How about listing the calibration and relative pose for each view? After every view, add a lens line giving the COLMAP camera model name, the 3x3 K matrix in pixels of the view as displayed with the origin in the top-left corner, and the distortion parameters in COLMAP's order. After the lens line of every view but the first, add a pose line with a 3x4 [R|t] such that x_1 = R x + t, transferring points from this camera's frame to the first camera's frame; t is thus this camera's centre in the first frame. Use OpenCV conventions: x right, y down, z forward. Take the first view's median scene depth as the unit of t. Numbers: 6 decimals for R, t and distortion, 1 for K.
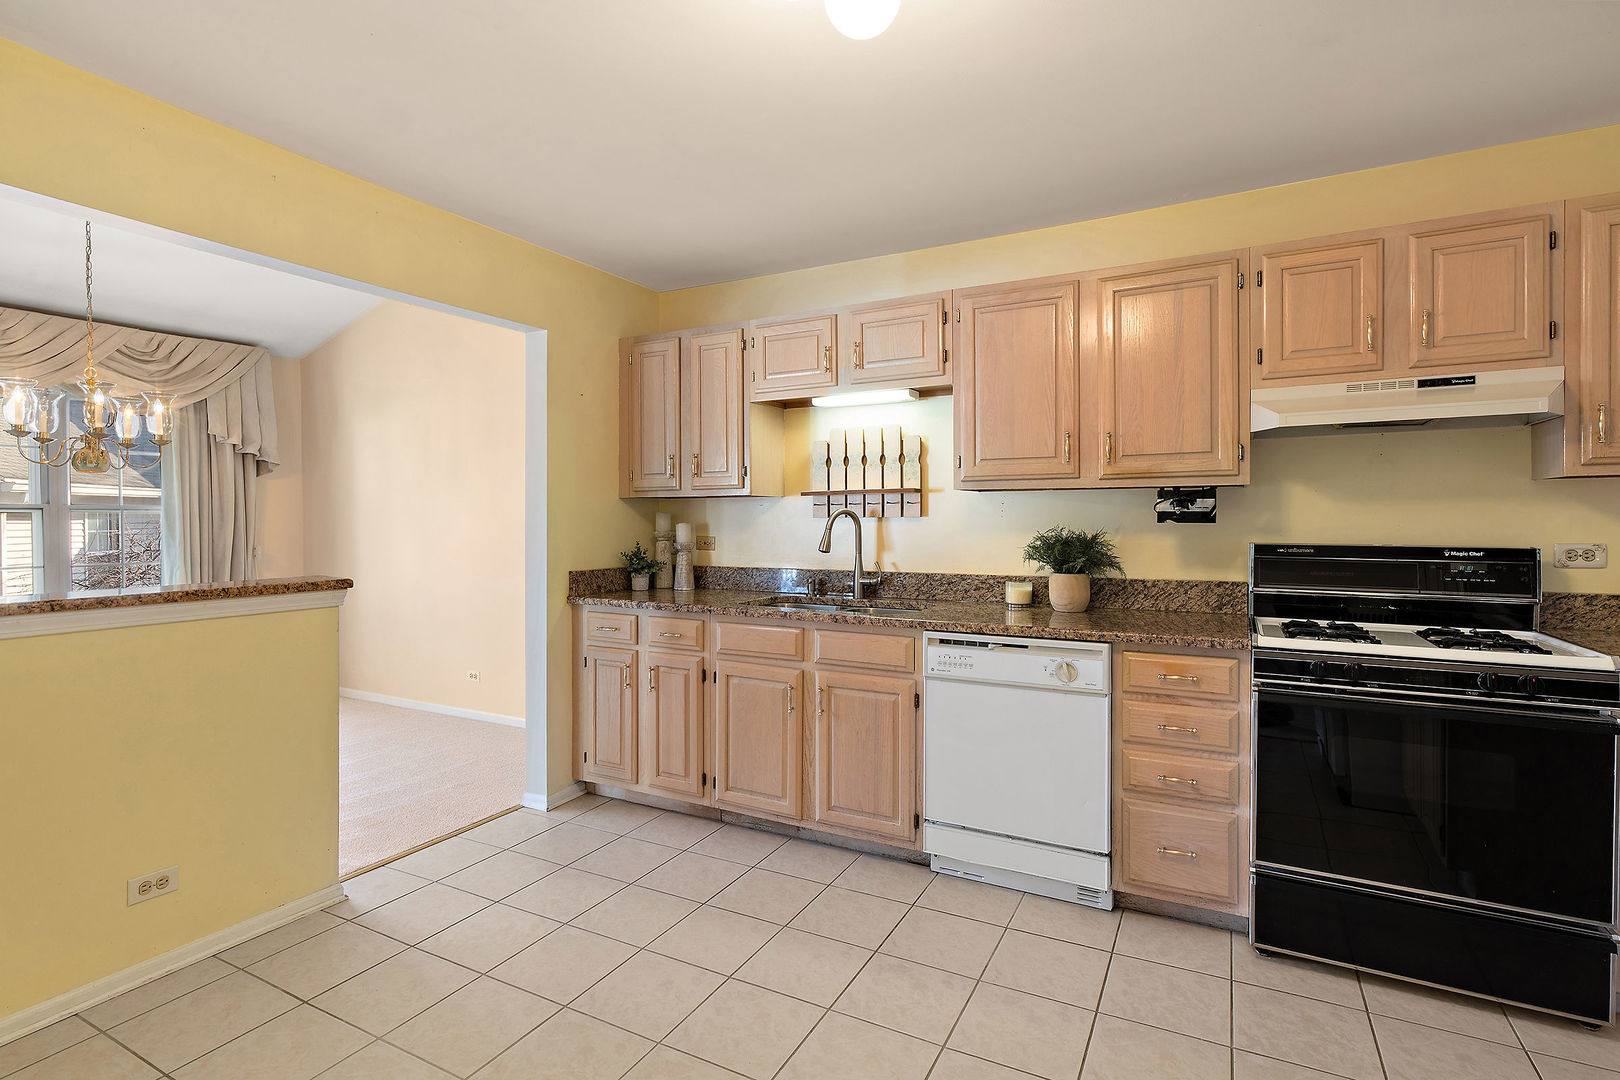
lens RADIAL K [[784.5, 0, 810.0], [0, 784.5, 540.0], [0, 0, 1]] dist [-0.000465, -0.000058]
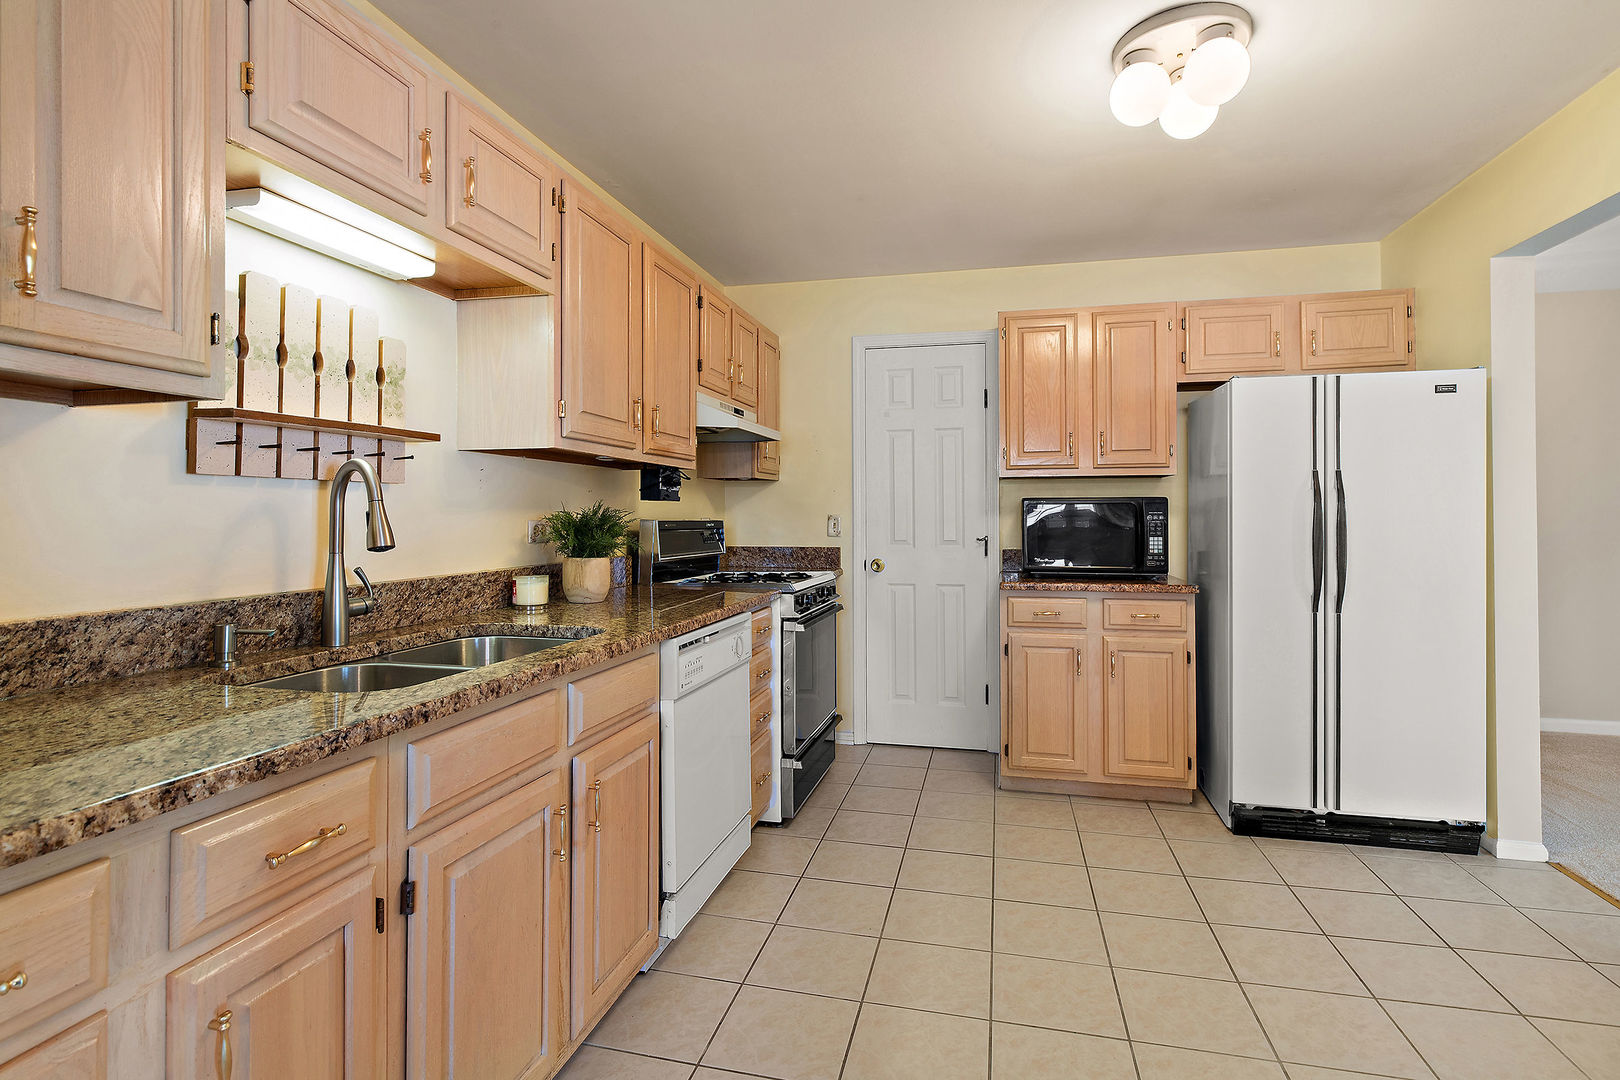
lens RADIAL K [[805.9, 0, 810.4], [0, 805.9, 512.3], [0, 0, 1]] dist [0.000101, -0.000005]
pose [[-0.249883, 0.000611, 0.968276, -0.544884], [0.016954, 0.999849, 0.003745, -0.006333], [-0.968128, 0.017352, -0.249856, 0.916707]]
